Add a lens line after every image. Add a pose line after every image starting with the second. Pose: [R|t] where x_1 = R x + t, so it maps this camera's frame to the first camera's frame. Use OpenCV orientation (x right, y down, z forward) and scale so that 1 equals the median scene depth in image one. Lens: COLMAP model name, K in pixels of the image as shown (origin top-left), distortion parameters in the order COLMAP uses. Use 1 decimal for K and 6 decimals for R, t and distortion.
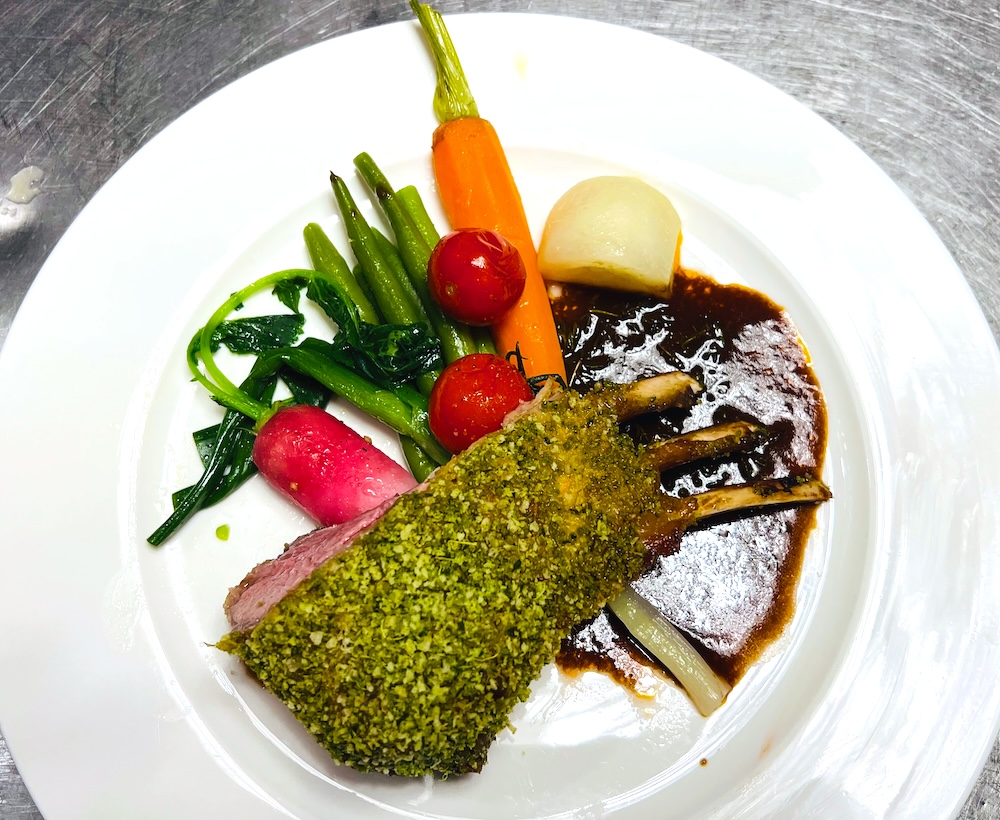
lens RADIAL K [[872.7, 0, 466.0], [0, 872.7, 411.4], [0, 0, 1]] dist [-0.002148, -0.000659]
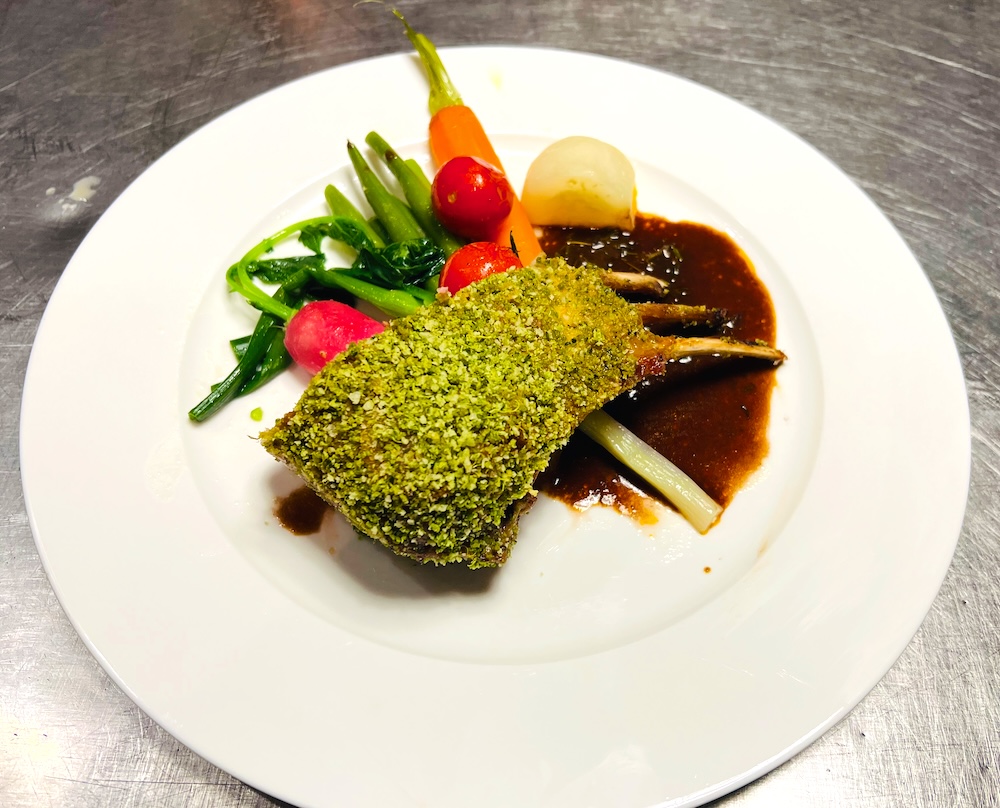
lens RADIAL K [[787.5, 0, 499.6], [0, 787.5, 403.3], [0, 0, 1]] dist [0.001978, -0.001012]
pose [[0.996065, -0.047753, 0.074663, -0.060701], [0.063644, 0.971672, -0.227604, 0.488978], [-0.061679, 0.231461, 0.970887, 0.013542]]
